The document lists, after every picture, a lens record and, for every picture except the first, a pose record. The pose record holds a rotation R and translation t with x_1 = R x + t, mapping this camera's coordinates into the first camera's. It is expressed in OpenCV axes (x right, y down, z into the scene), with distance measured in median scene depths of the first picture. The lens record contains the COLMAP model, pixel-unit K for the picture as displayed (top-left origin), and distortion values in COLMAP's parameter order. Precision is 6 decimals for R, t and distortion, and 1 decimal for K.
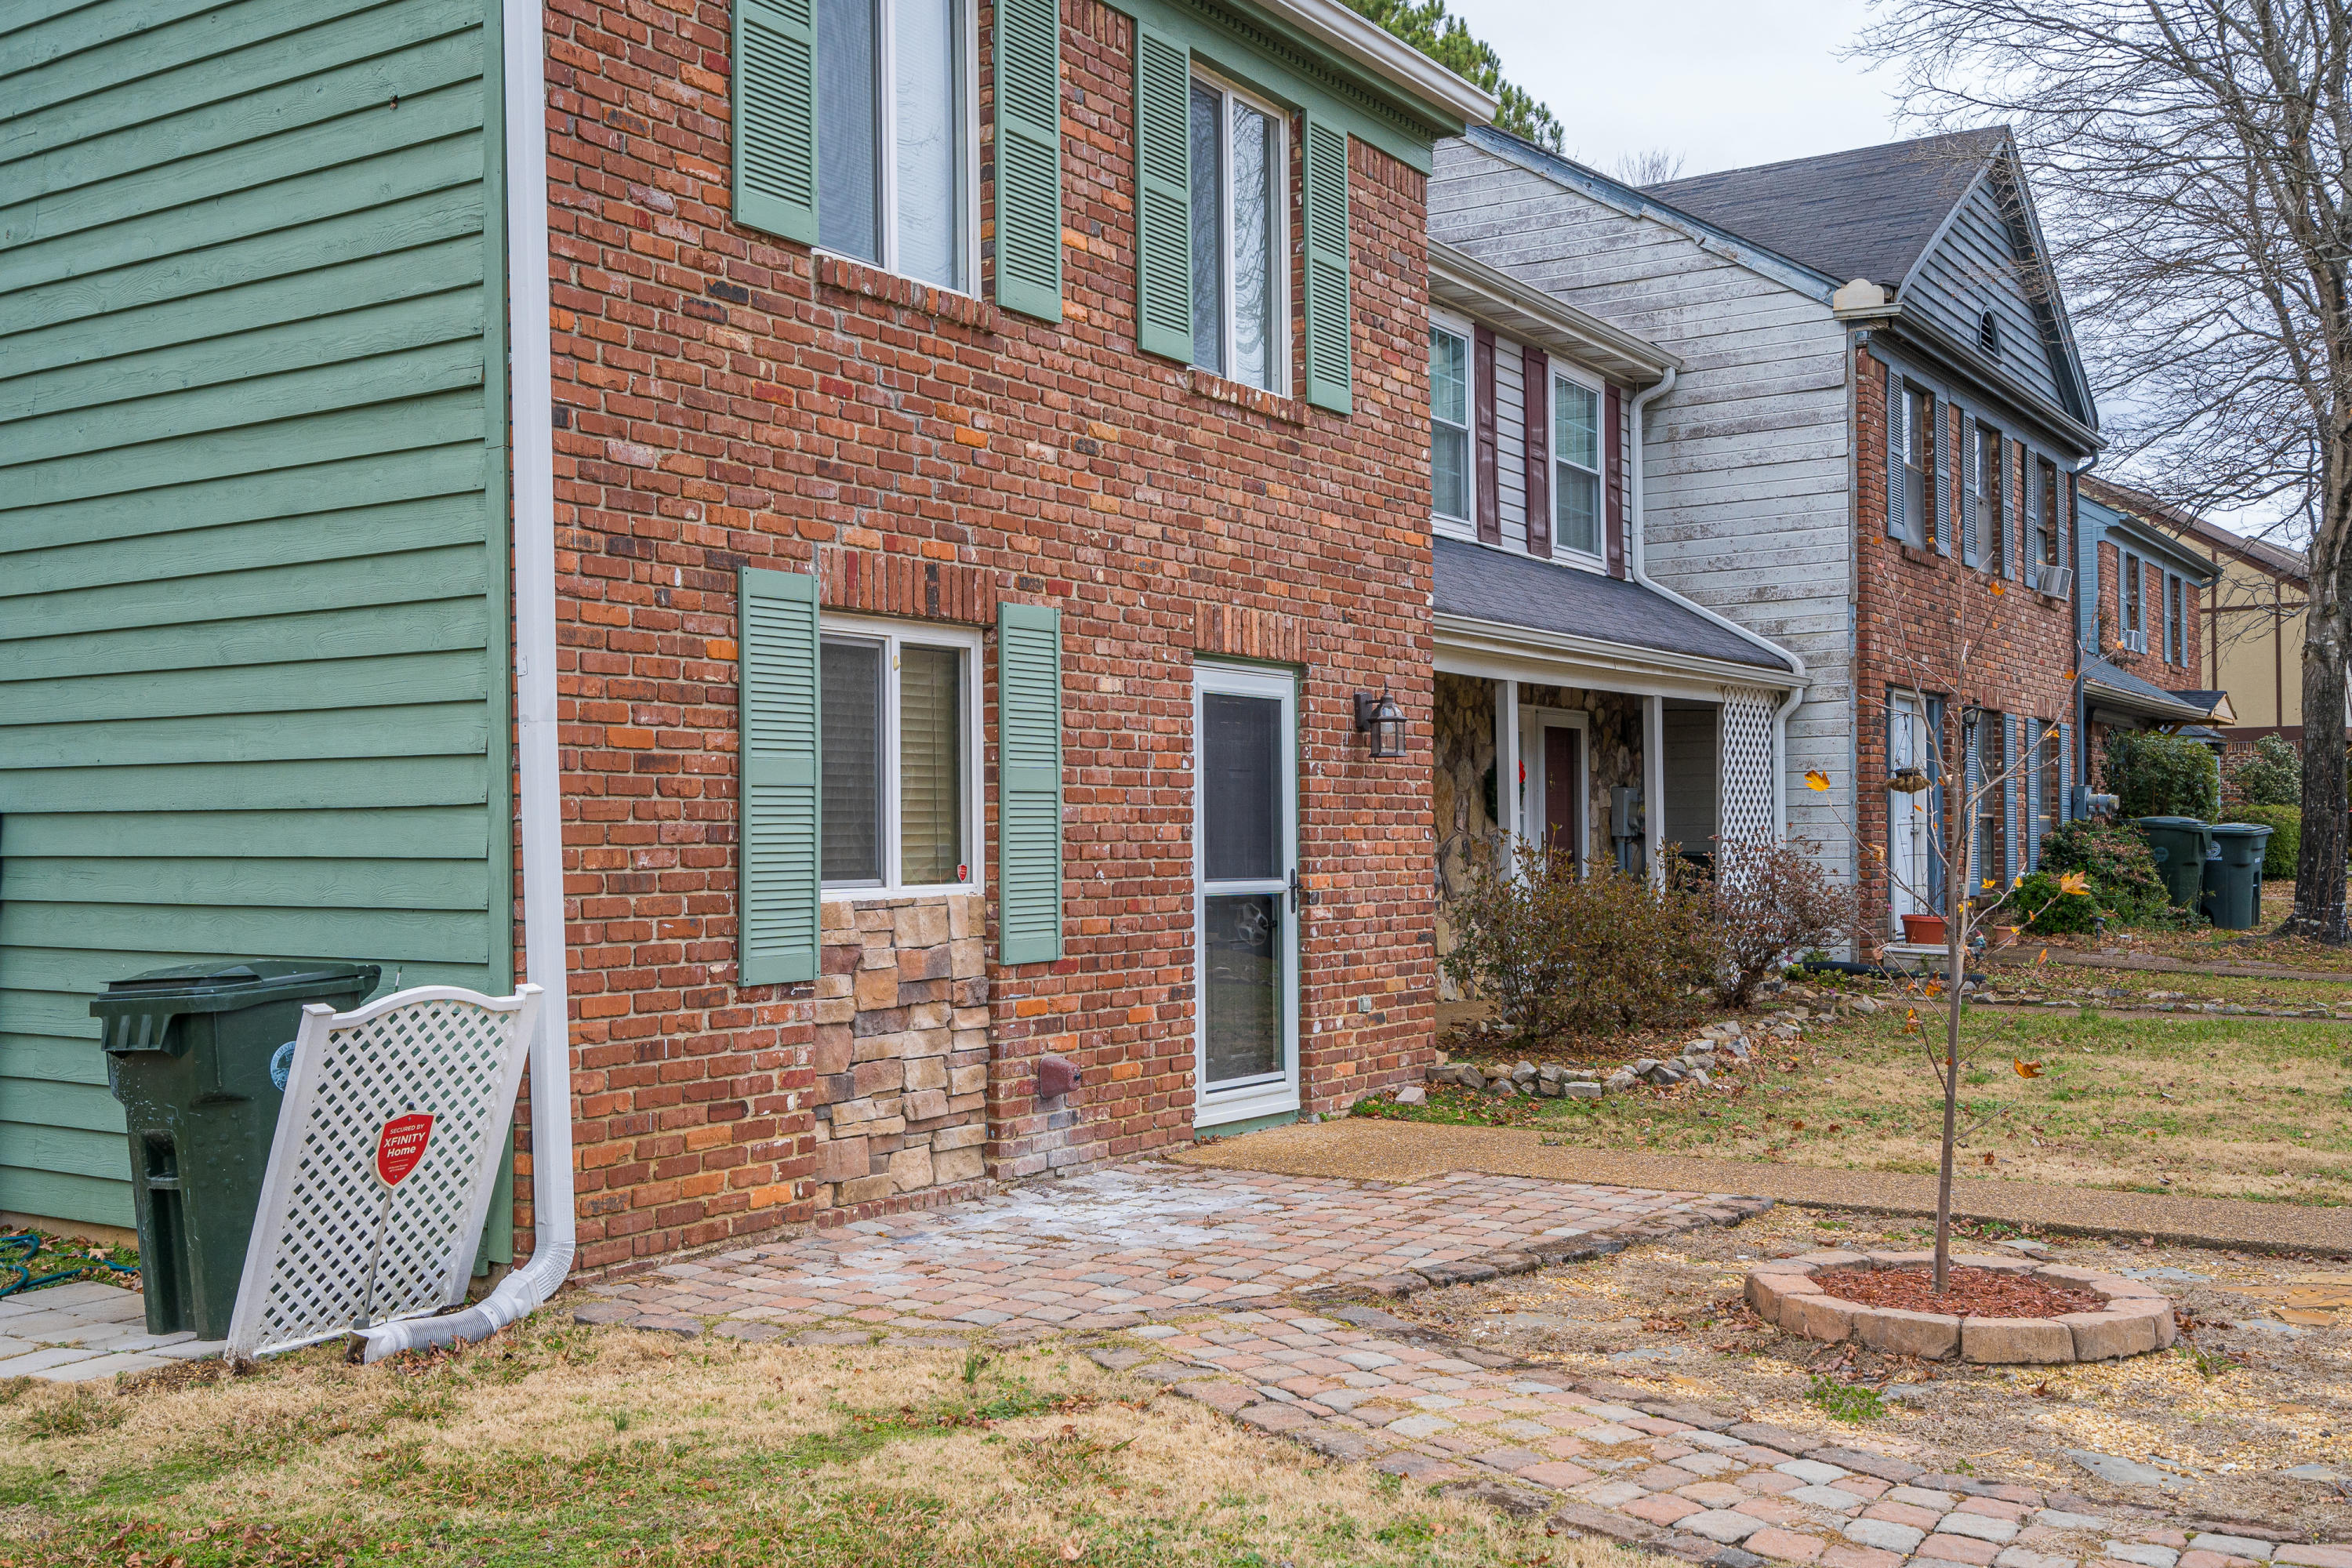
lens RADIAL K [[2311.3, 0, 1160.6], [0, 2311.3, 800.6], [0, 0, 1]] dist [0.003581, 0.000000]
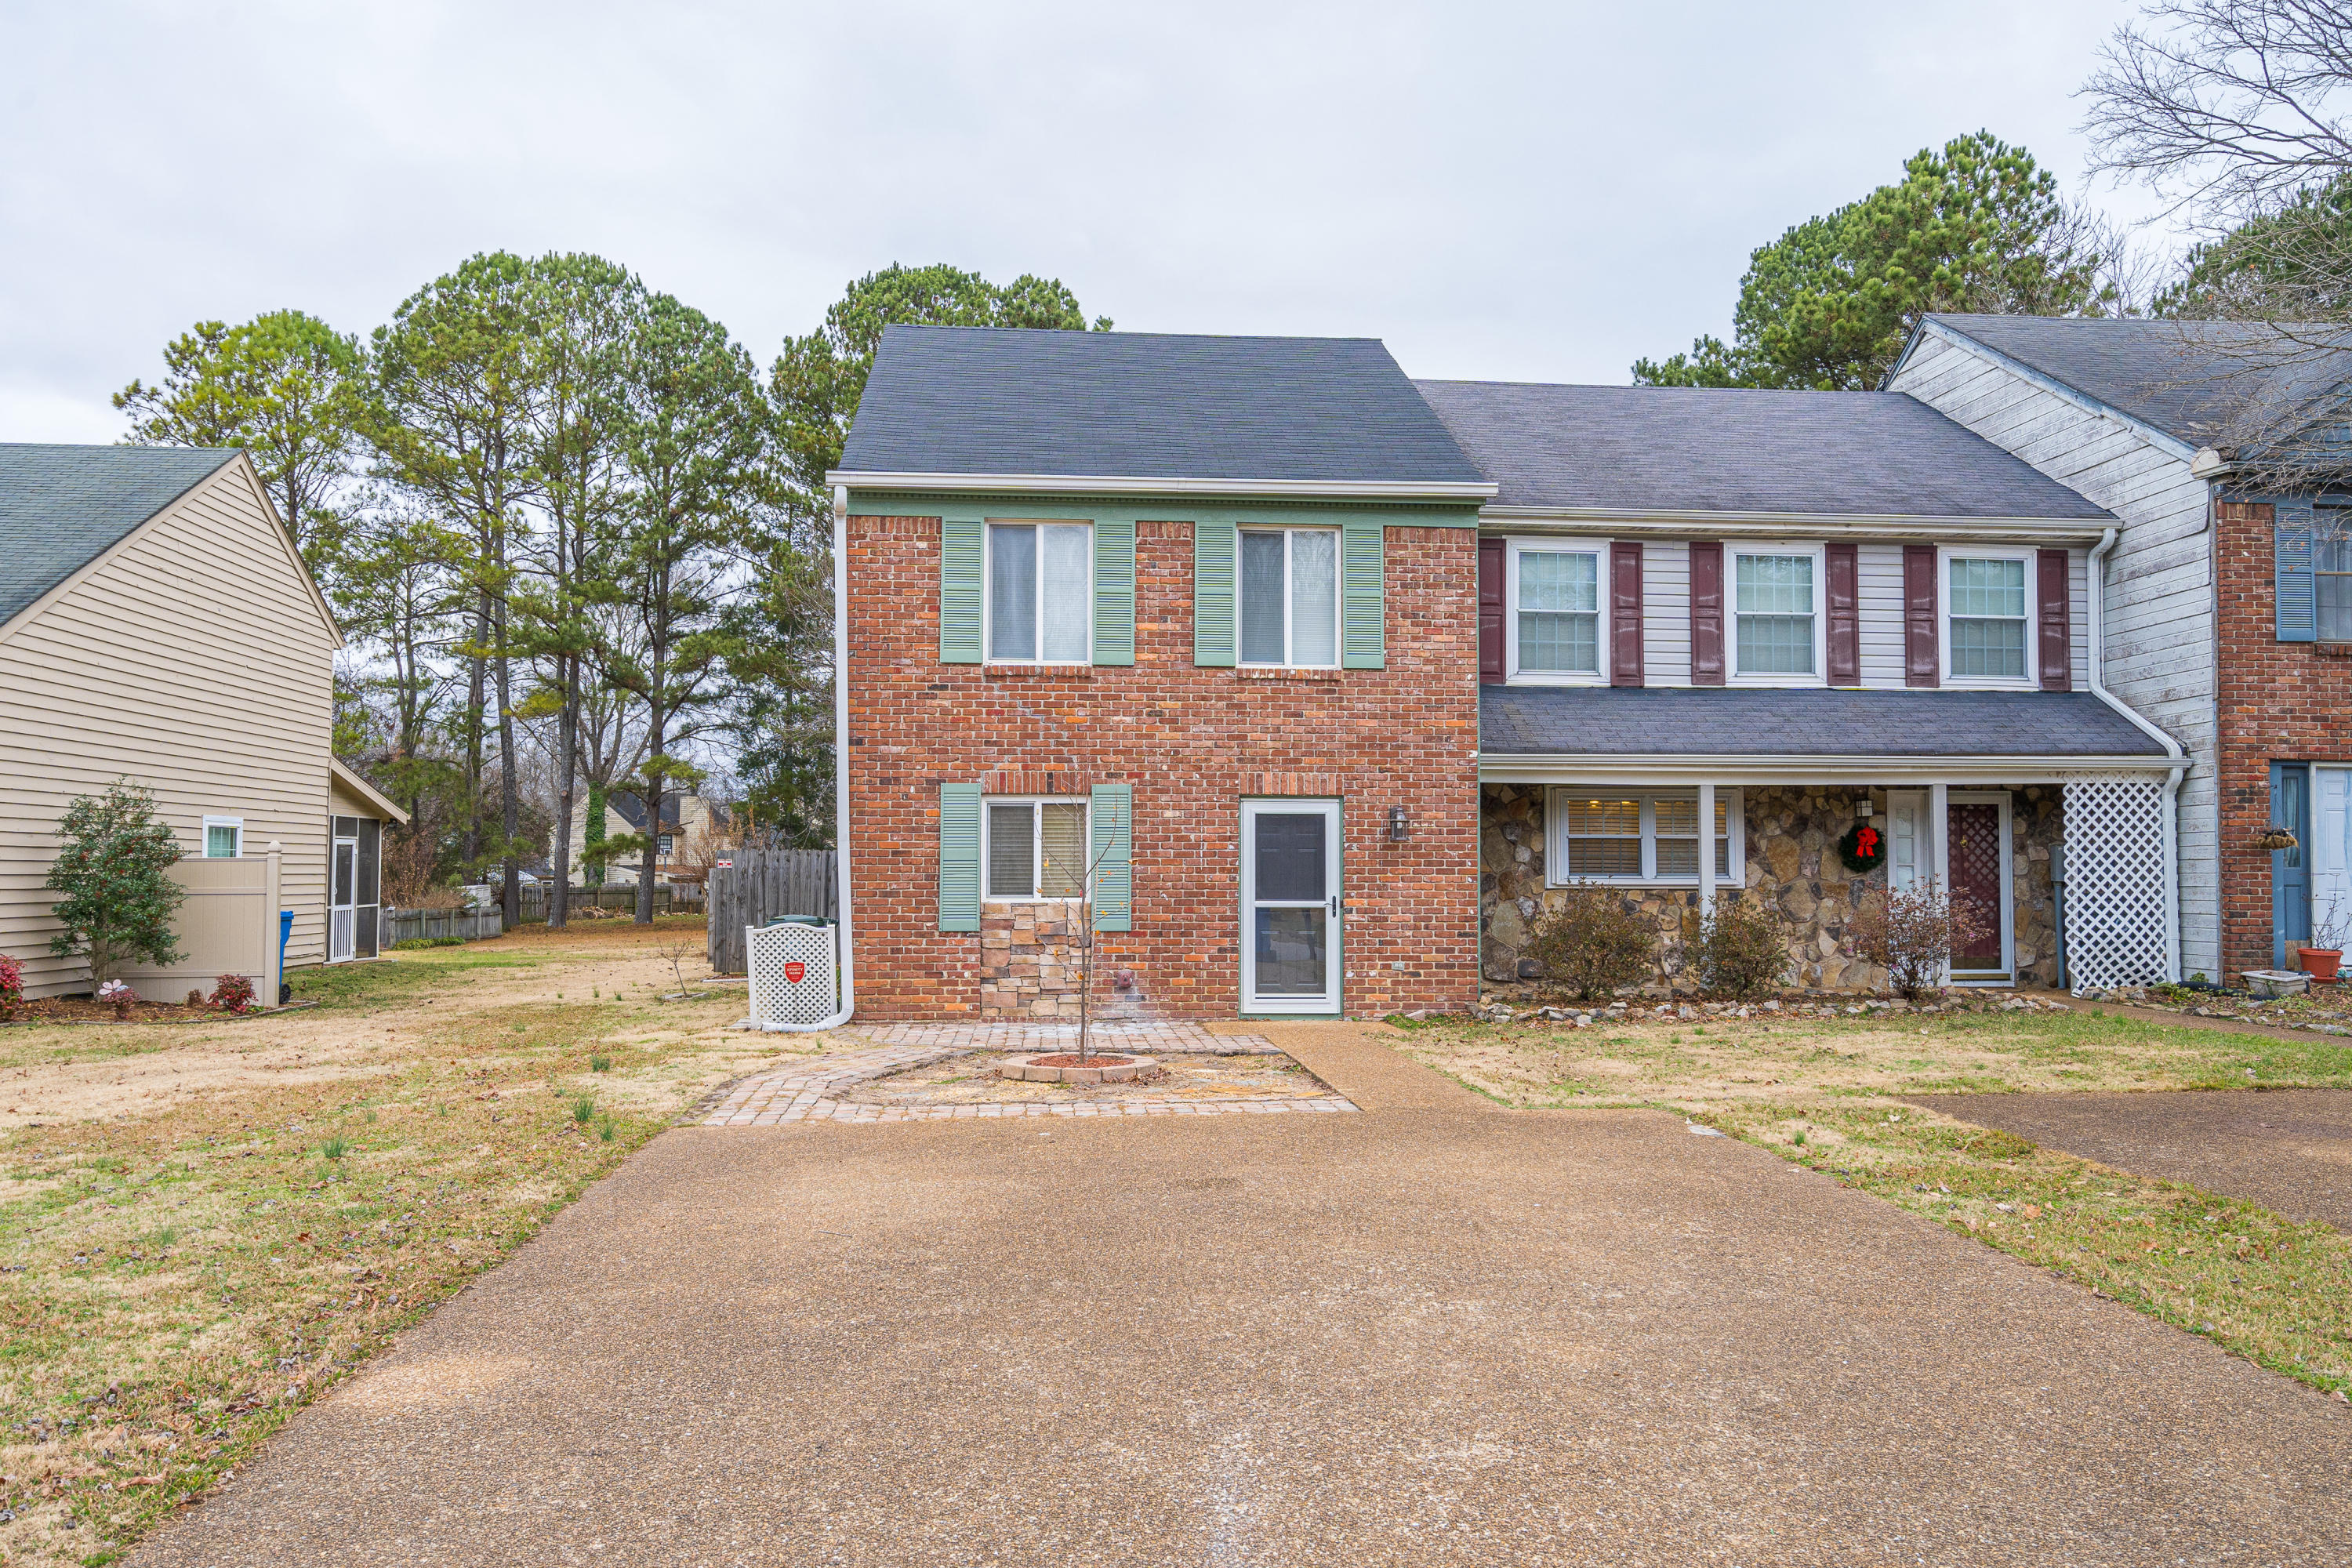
lens RADIAL K [[1729.0, 0, 1172.1], [0, 1729.0, 793.2], [0, 0, 1]] dist [0.004976, 0.002969]
pose [[0.616773, -0.027813, -0.786650, 1.361533], [0.006982, 0.999530, -0.029865, -0.019209], [0.787110, 0.012928, 0.616677, -0.070566]]
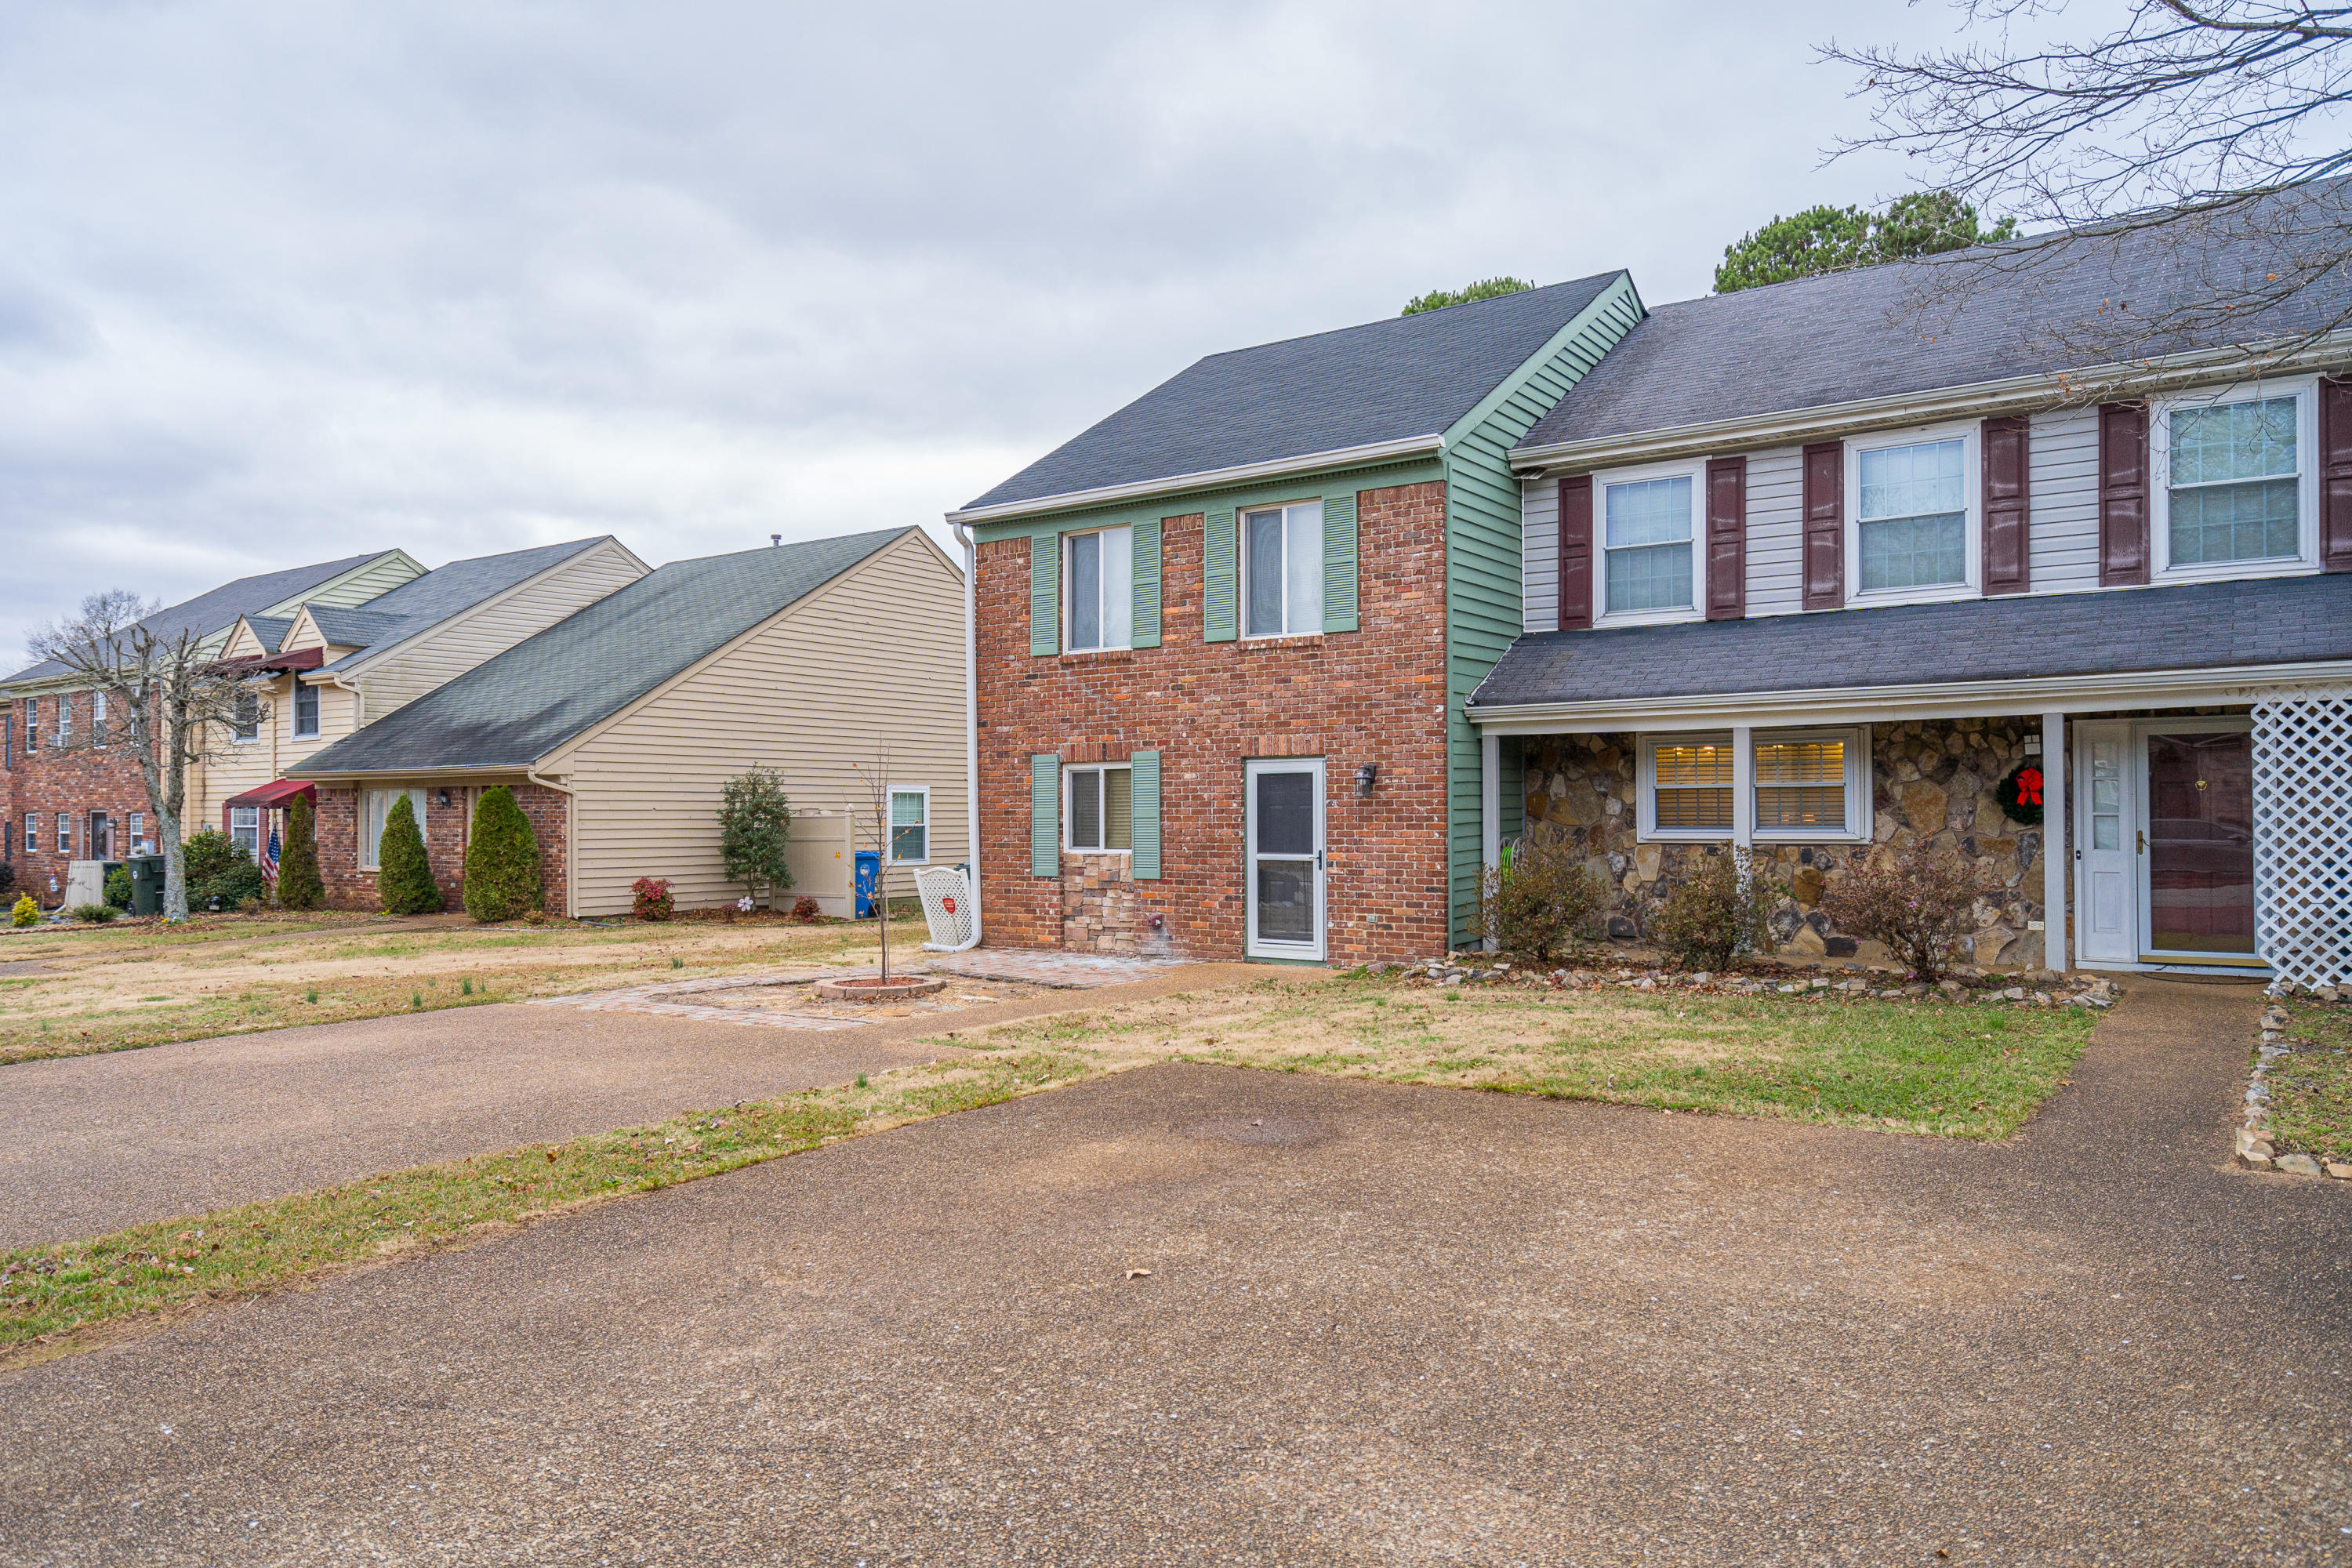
lens RADIAL K [[1576.7, 0, 1166.9], [0, 1576.7, 789.5], [0, 0, 1]] dist [0.002336, 0.001532]
pose [[-0.040144, -0.009149, -0.999152, 1.780187], [0.022231, 0.999702, -0.010048, -0.017486], [0.998947, -0.022616, -0.039929, 1.059139]]
